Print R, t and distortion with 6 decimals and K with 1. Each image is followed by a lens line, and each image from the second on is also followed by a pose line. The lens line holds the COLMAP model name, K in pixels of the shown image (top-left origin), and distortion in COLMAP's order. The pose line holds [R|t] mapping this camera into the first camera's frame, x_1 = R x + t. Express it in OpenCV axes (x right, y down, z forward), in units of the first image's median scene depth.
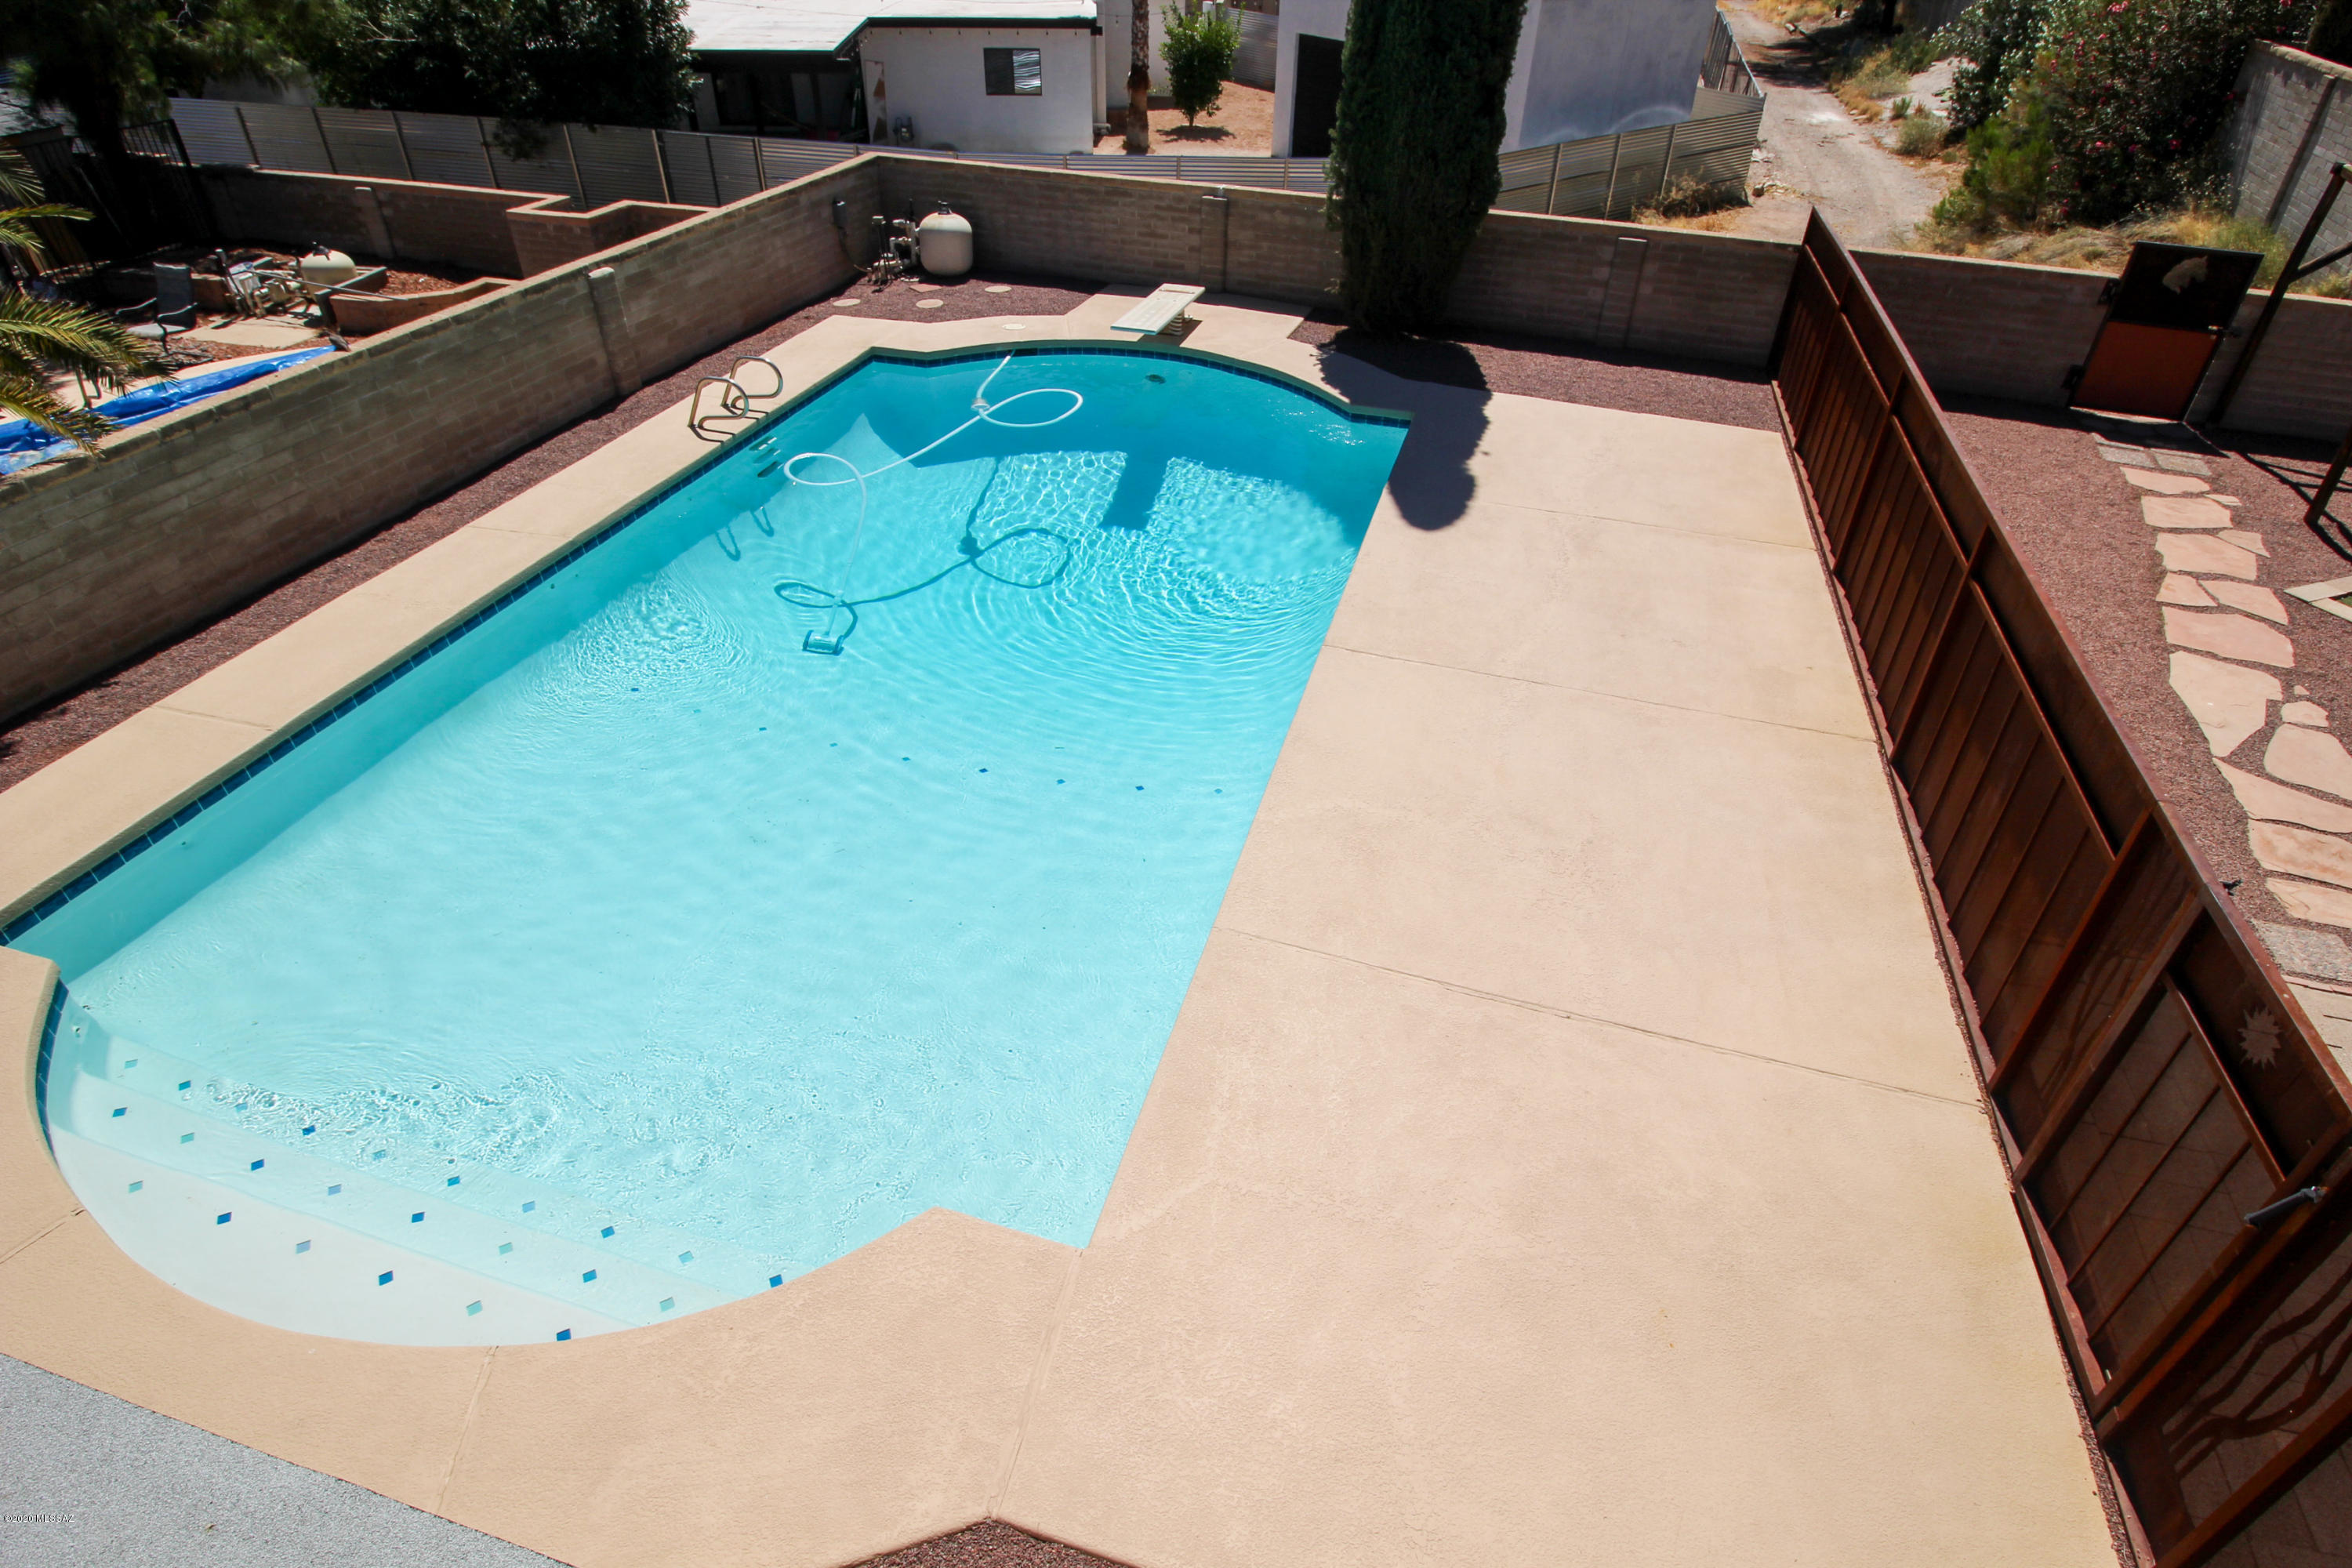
lens RADIAL K [[1253.5, 0, 1185.1], [0, 1253.5, 780.8], [0, 0, 1]] dist [0.001991, -0.011283]
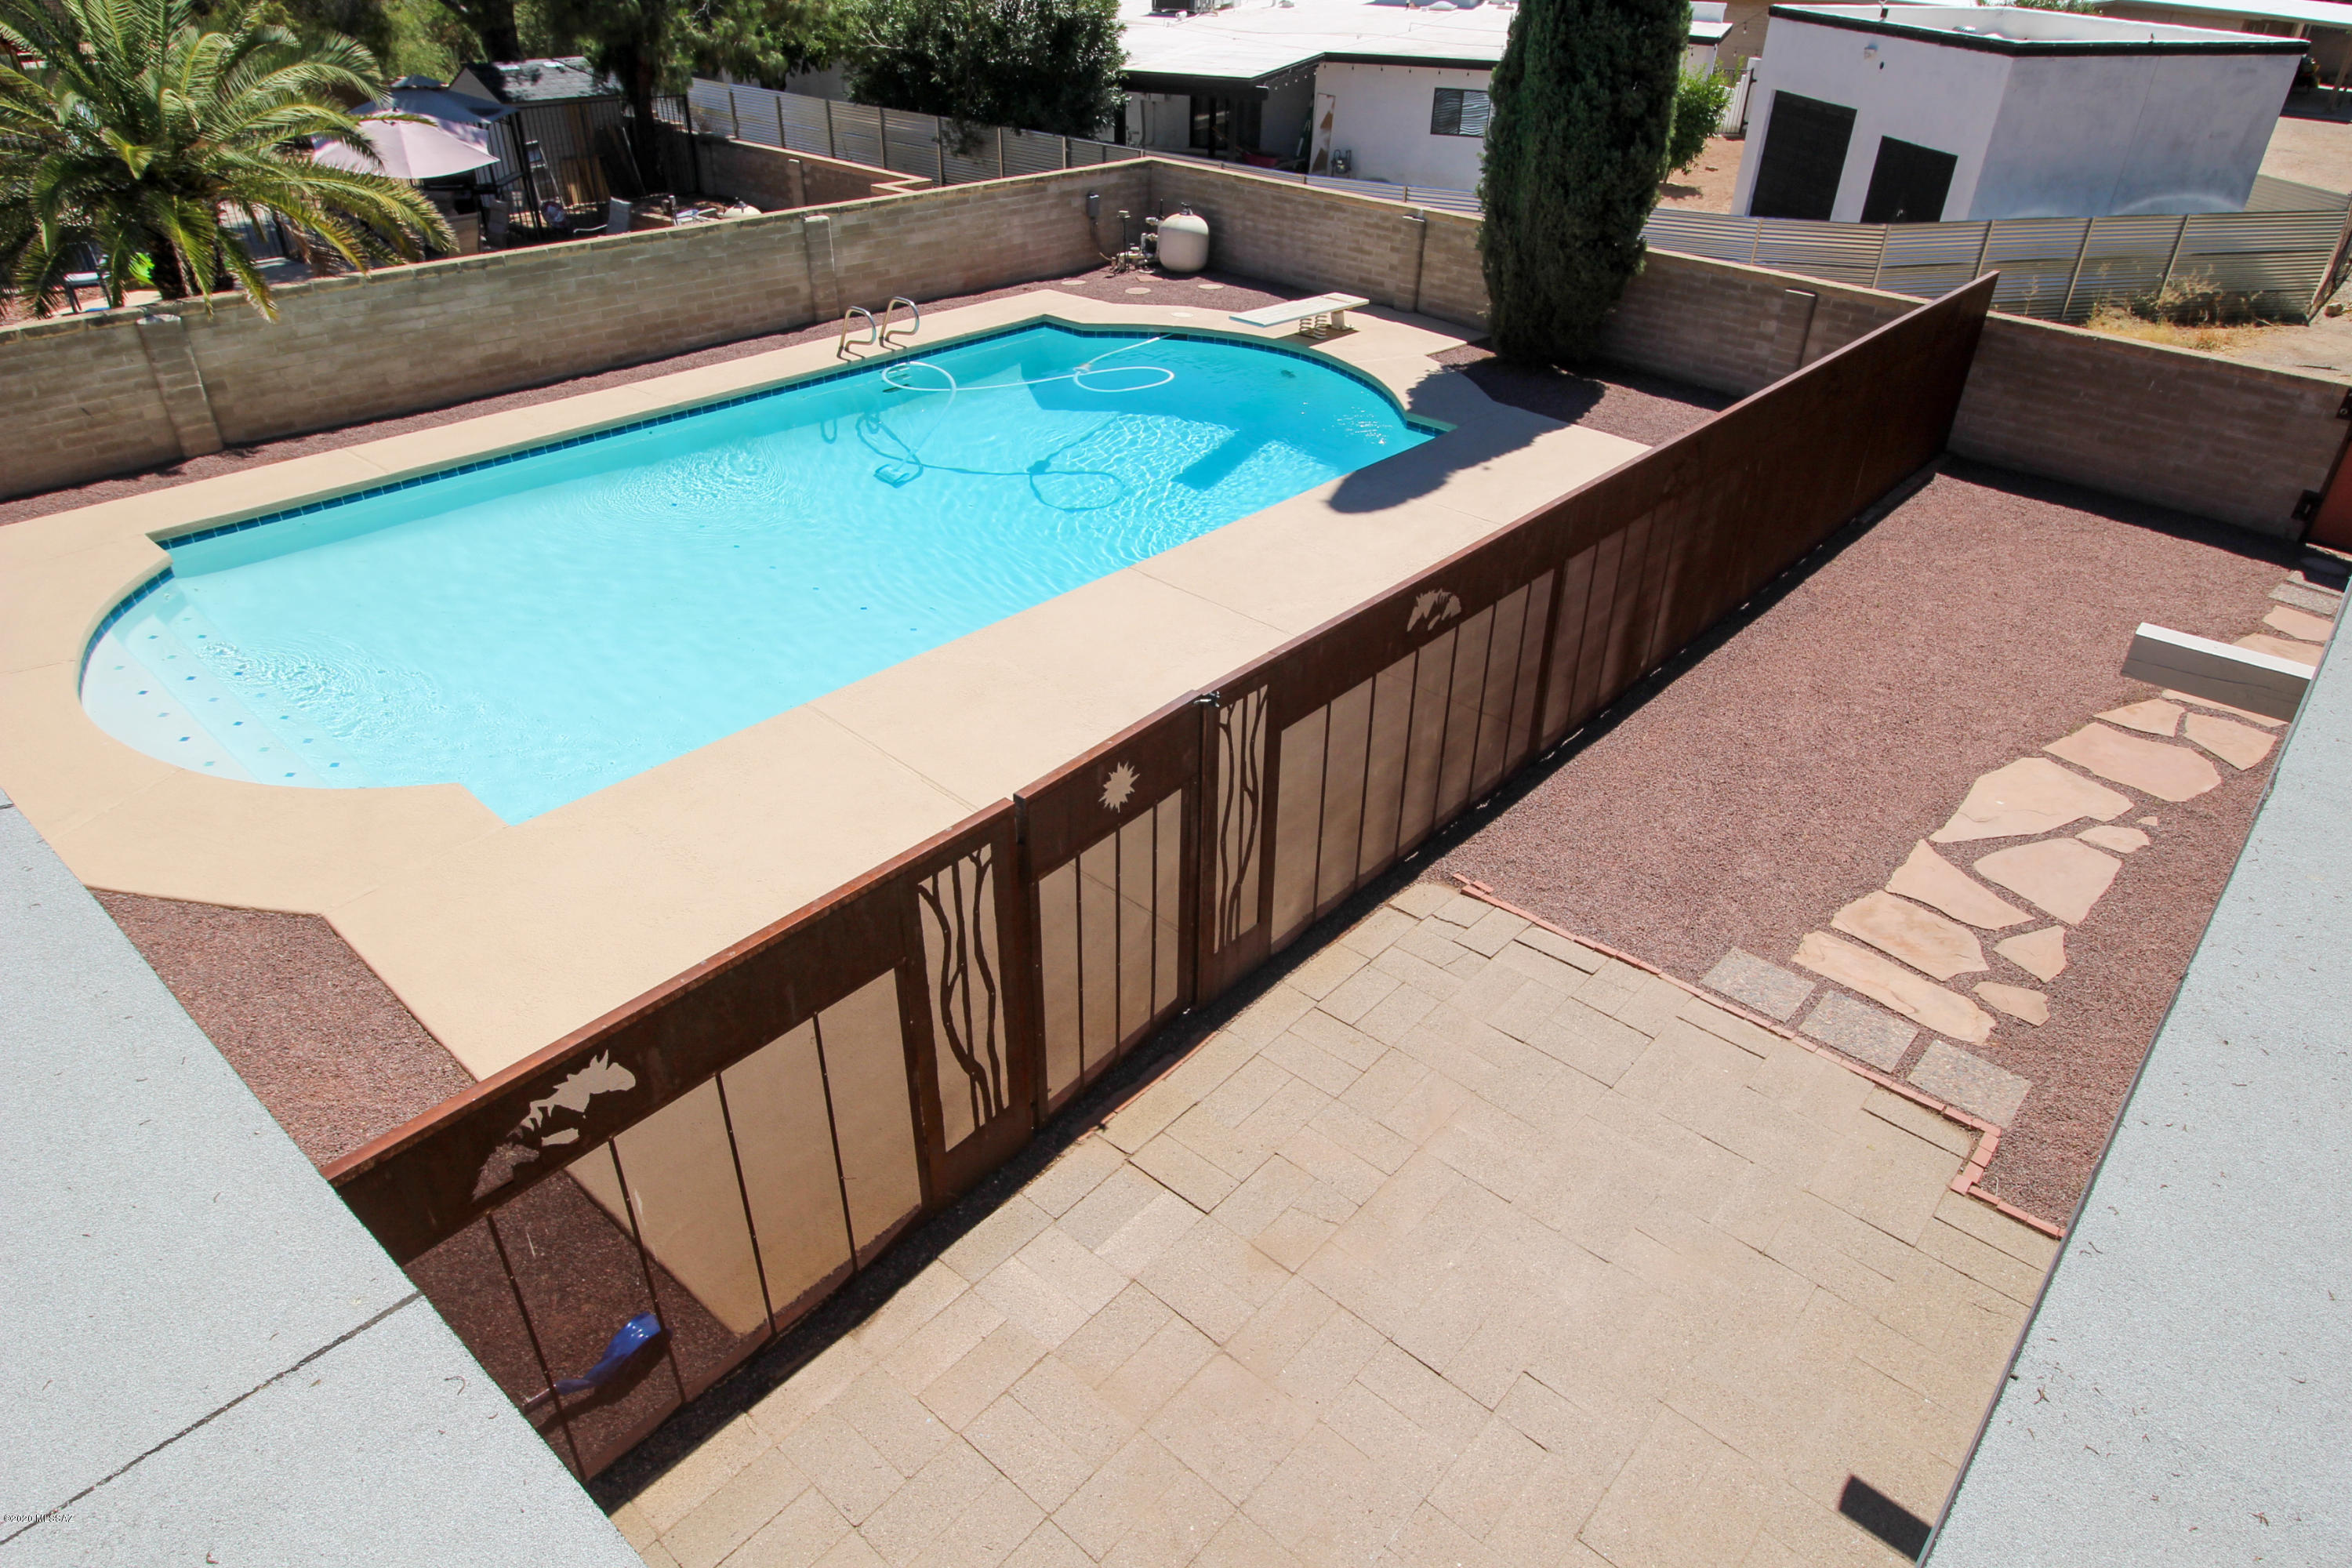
lens RADIAL K [[1435.1, 0, 1179.7], [0, 1435.1, 780.5], [0, 0, 1]] dist [0.001799, -0.005698]
pose [[0.900862, 0.228183, -0.369297, 0.433996], [-0.260480, 0.964677, -0.039356, 0.072626], [0.347271, 0.131648, 0.928478, -0.085158]]
